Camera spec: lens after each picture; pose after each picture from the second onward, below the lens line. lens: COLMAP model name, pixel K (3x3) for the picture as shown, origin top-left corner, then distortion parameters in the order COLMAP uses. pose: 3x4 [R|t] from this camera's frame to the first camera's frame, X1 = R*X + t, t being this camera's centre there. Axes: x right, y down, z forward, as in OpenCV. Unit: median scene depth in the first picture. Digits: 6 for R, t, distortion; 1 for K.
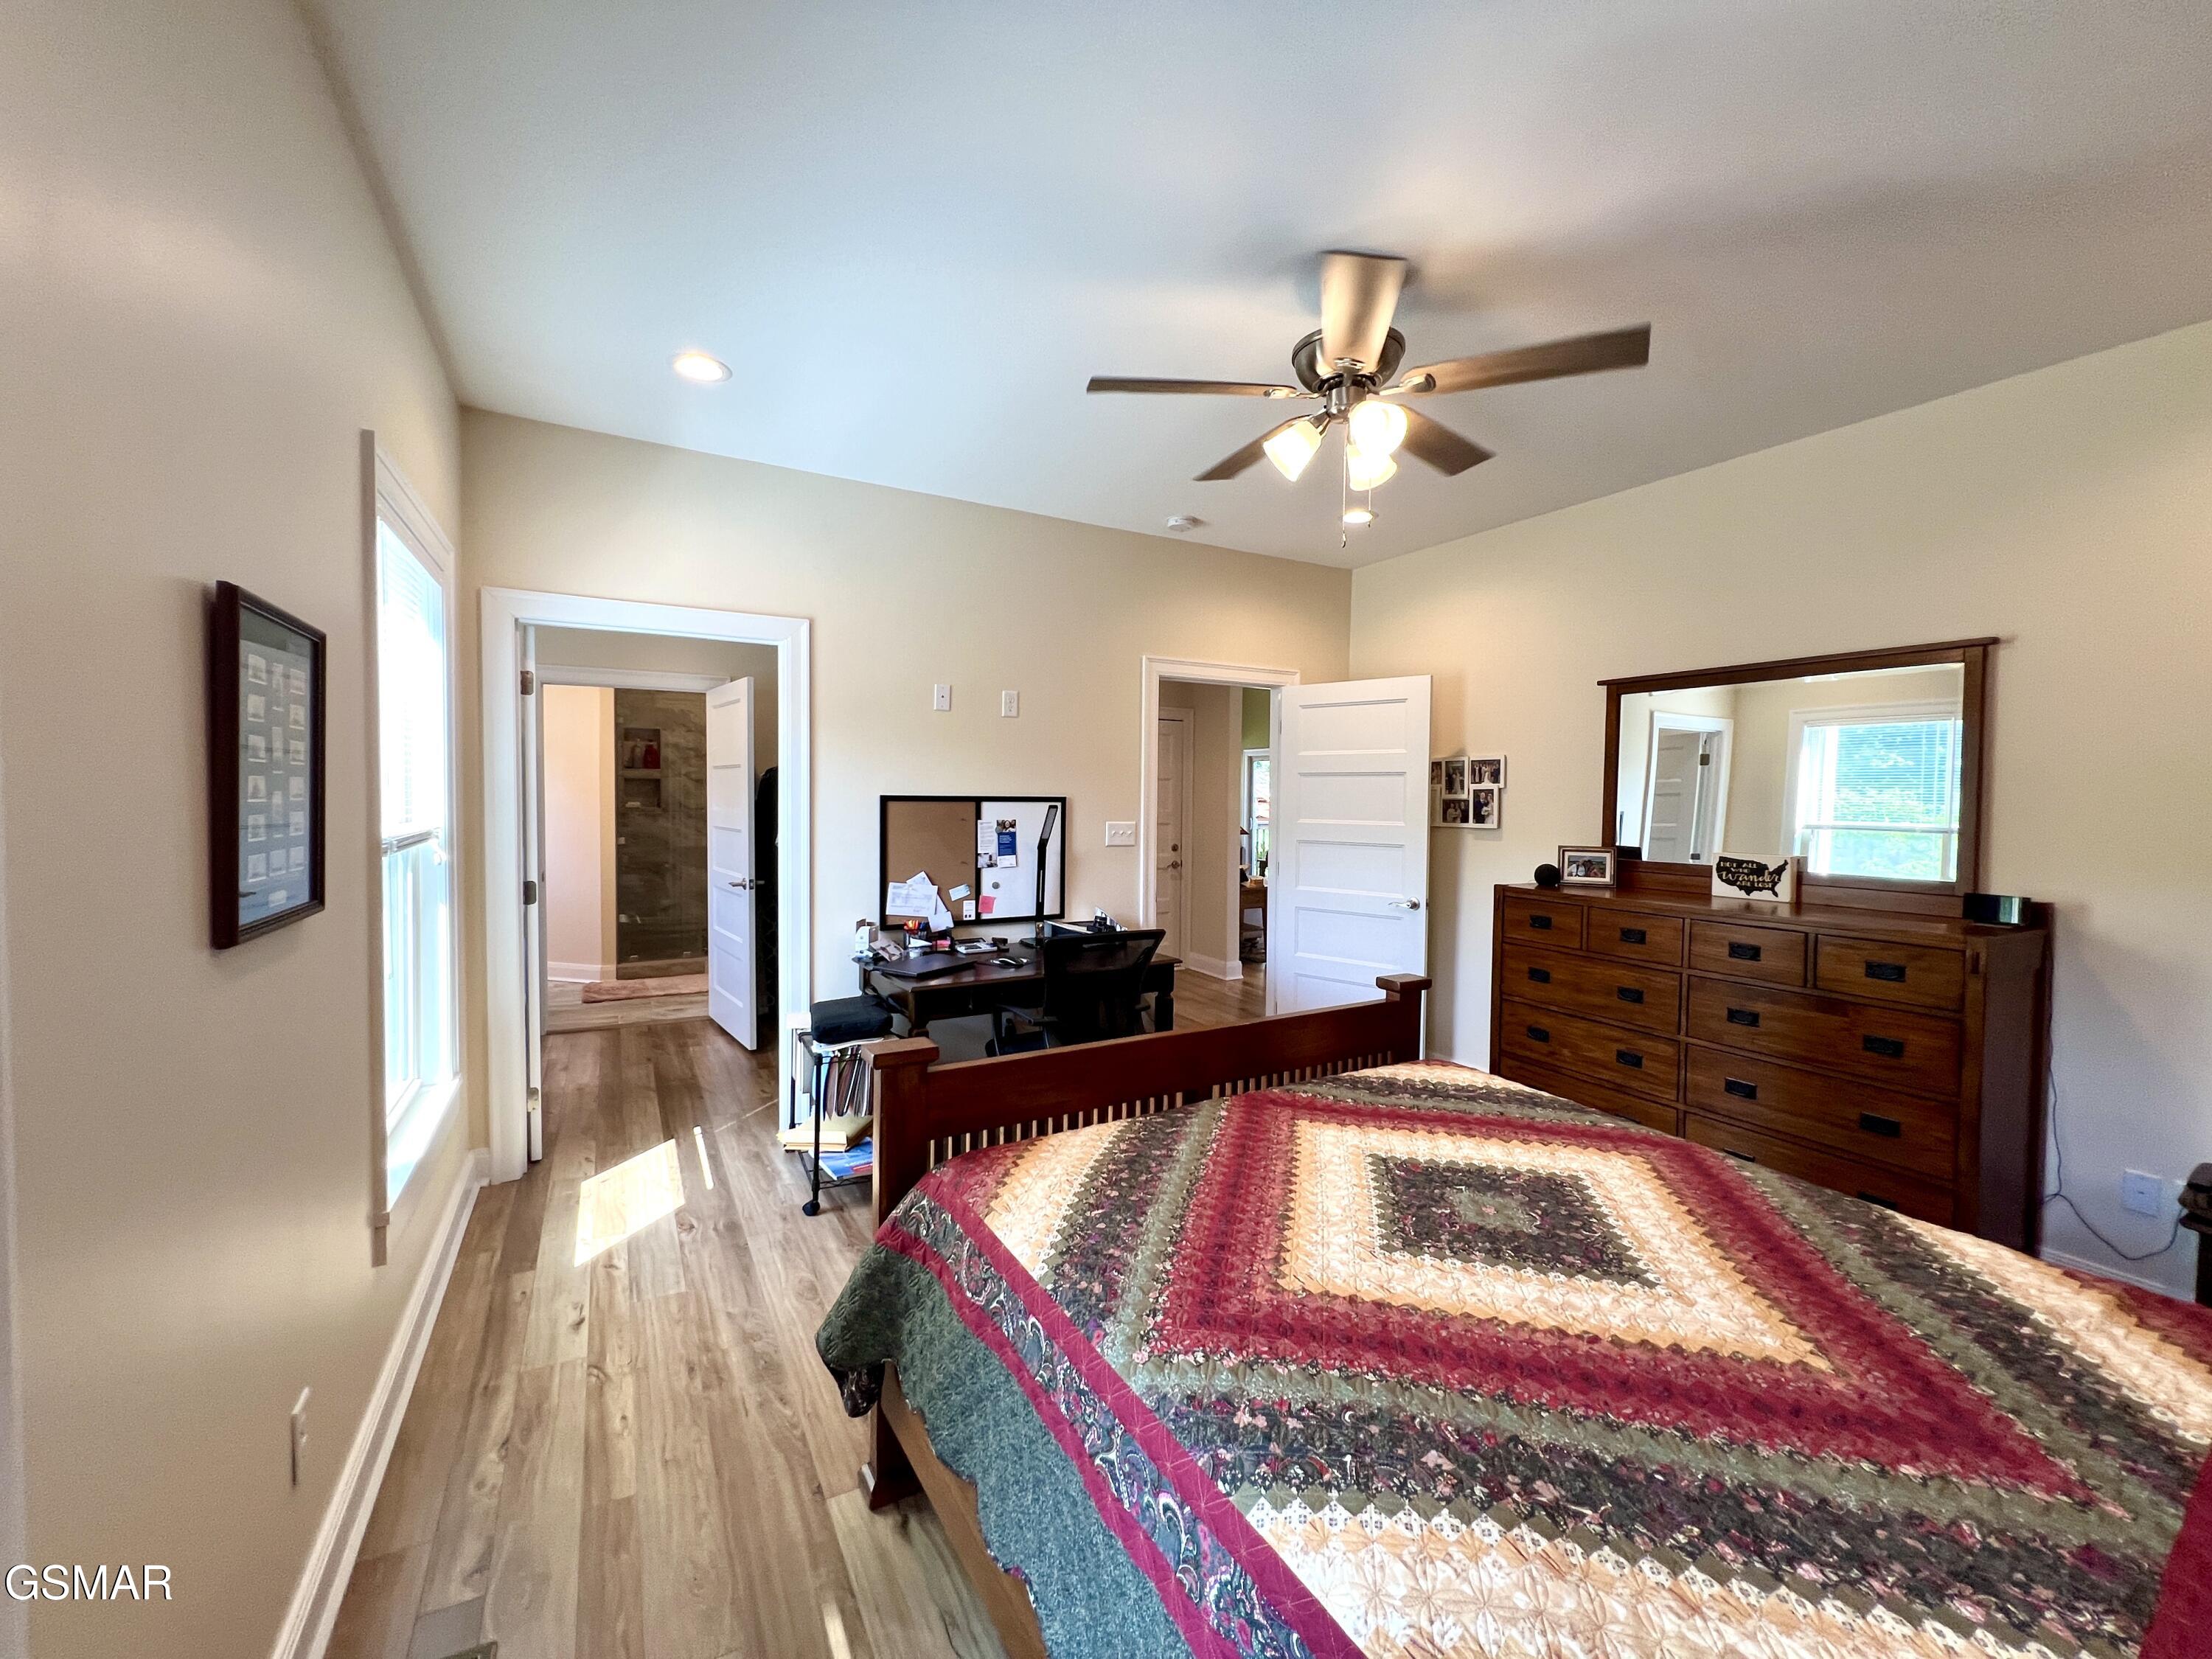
lens RADIAL K [[887.1, 0, 1104.6], [0, 887.1, 822.1], [0, 0, 1]] dist [-0.004709, 0.000909]
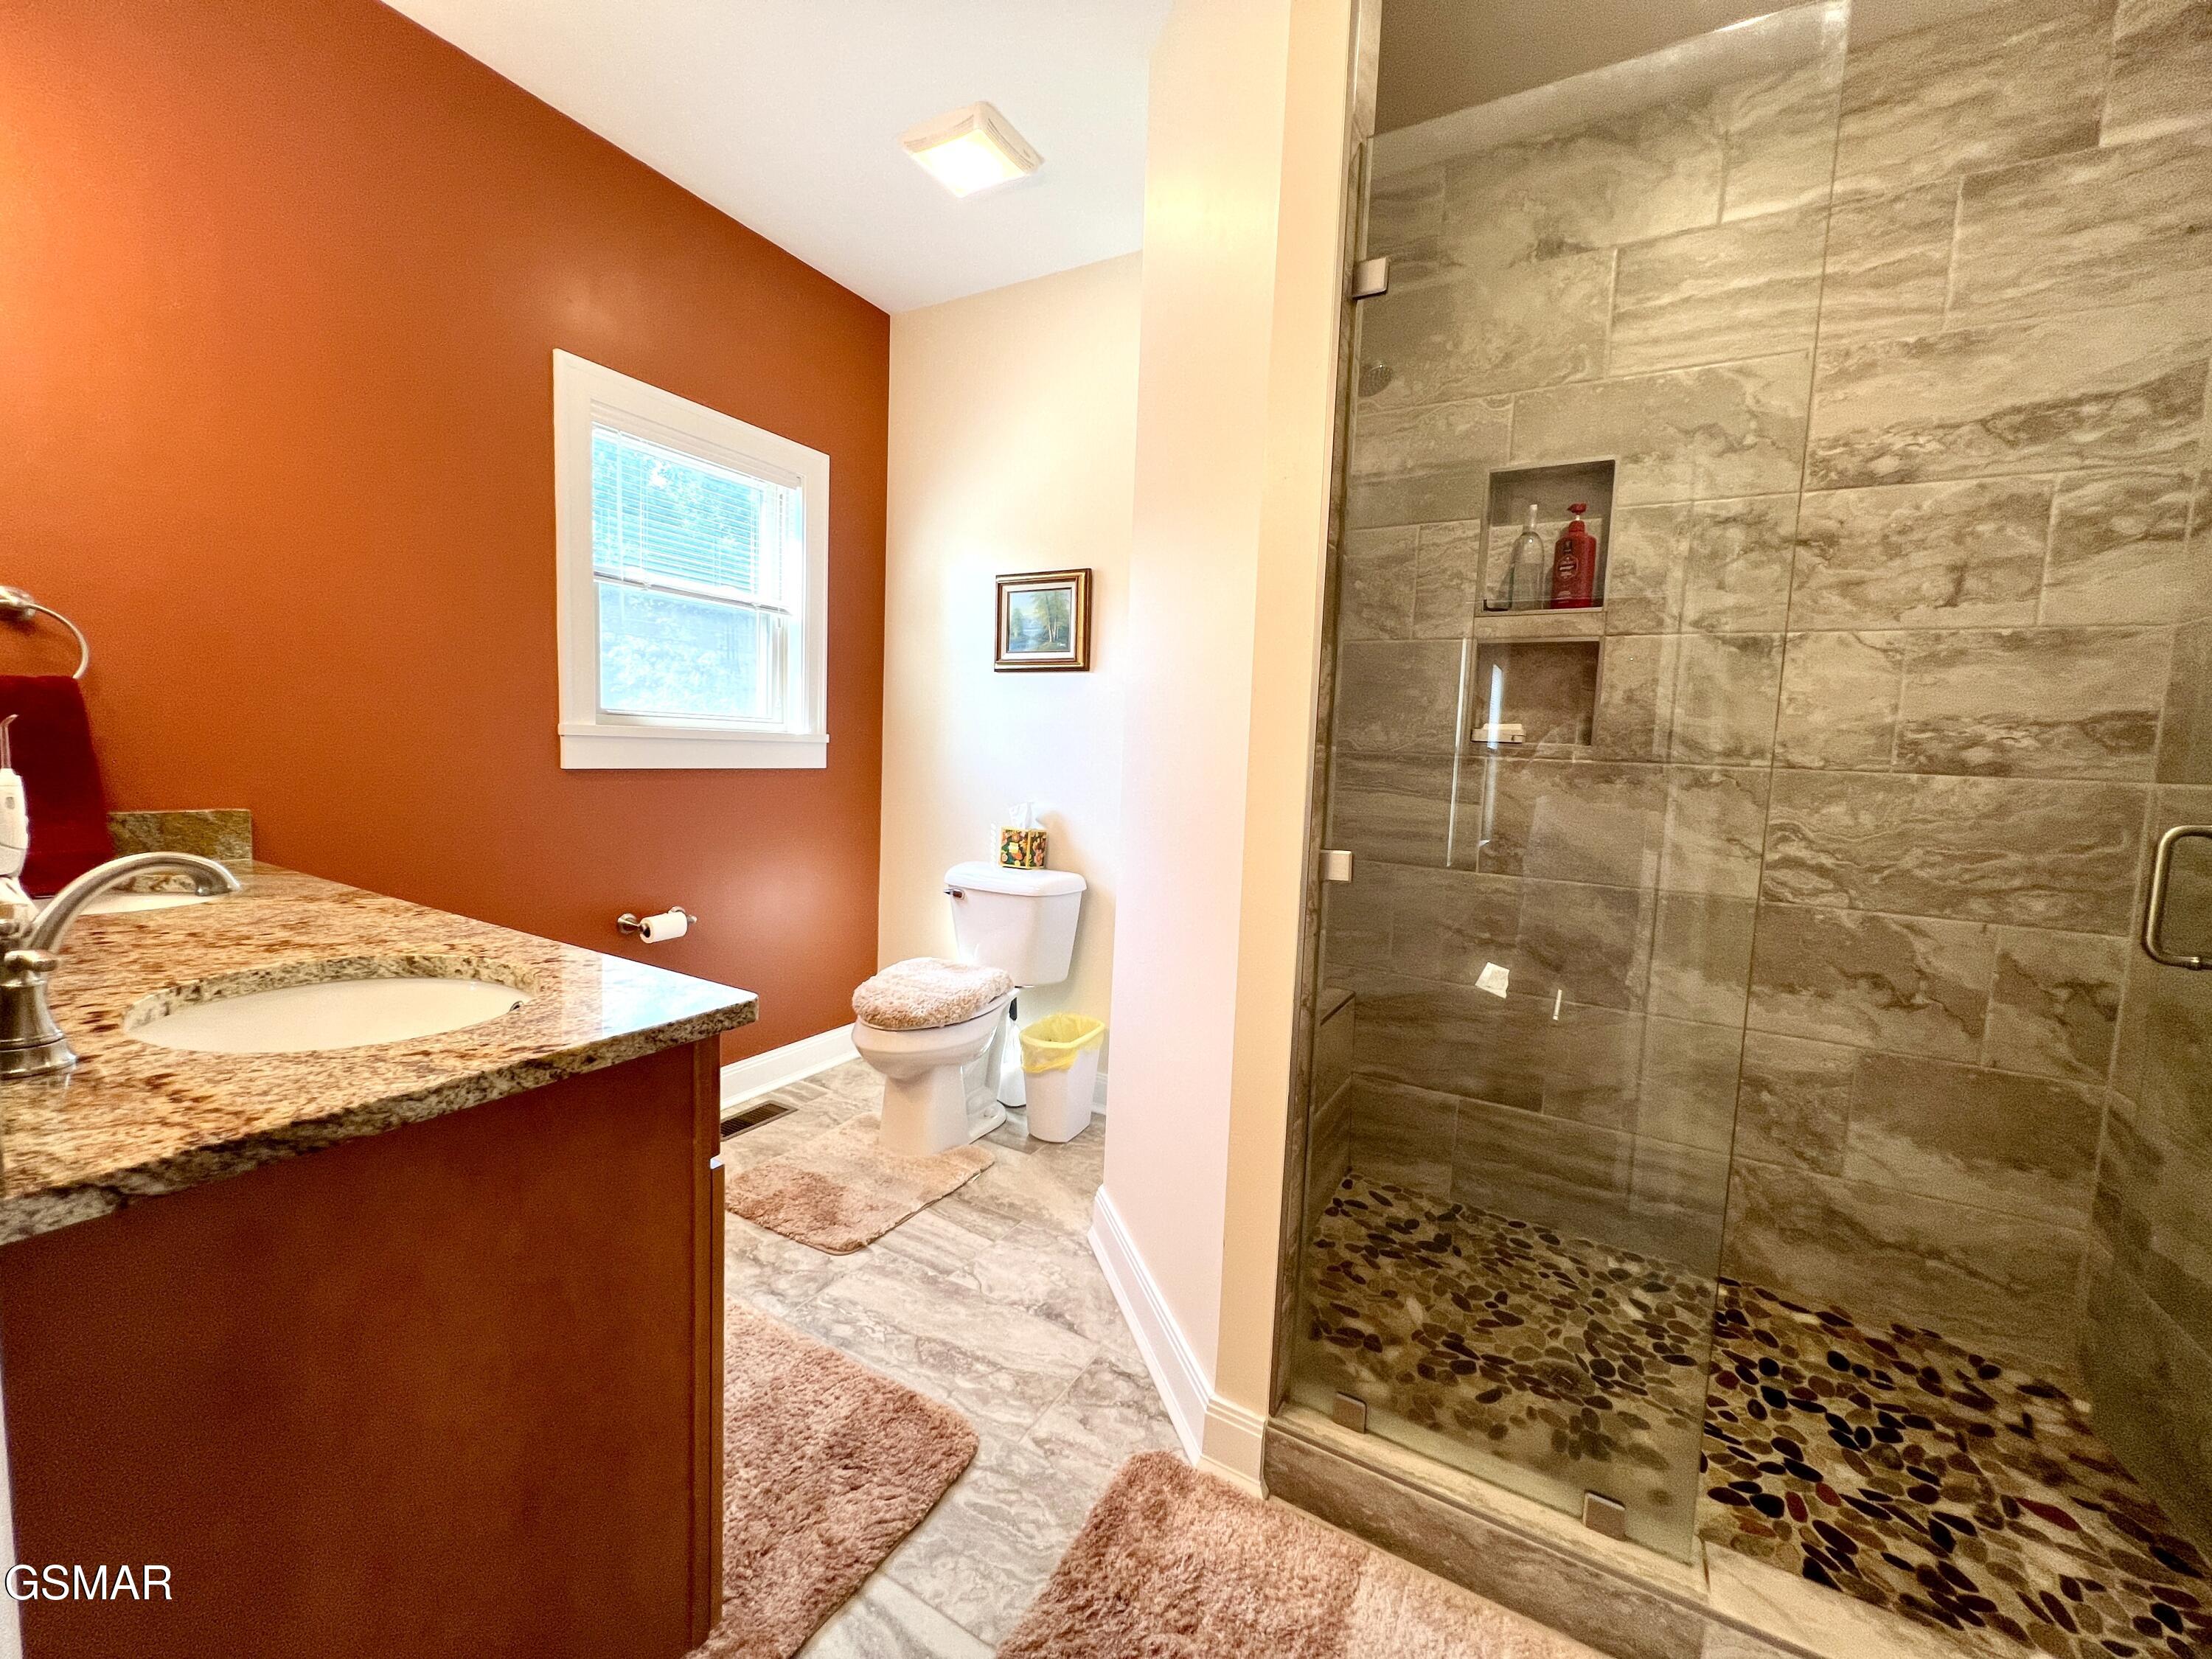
lens RADIAL K [[885.1, 0, 1101.3], [0, 885.1, 821.8], [0, 0, 1]] dist [-0.002654, 0.000133]
pose [[0.500527, 0.082064, -0.861823, -0.337462], [-0.065648, 0.996229, 0.056735, 0.001604], [0.863228, 0.028179, 0.504027, 0.730146]]
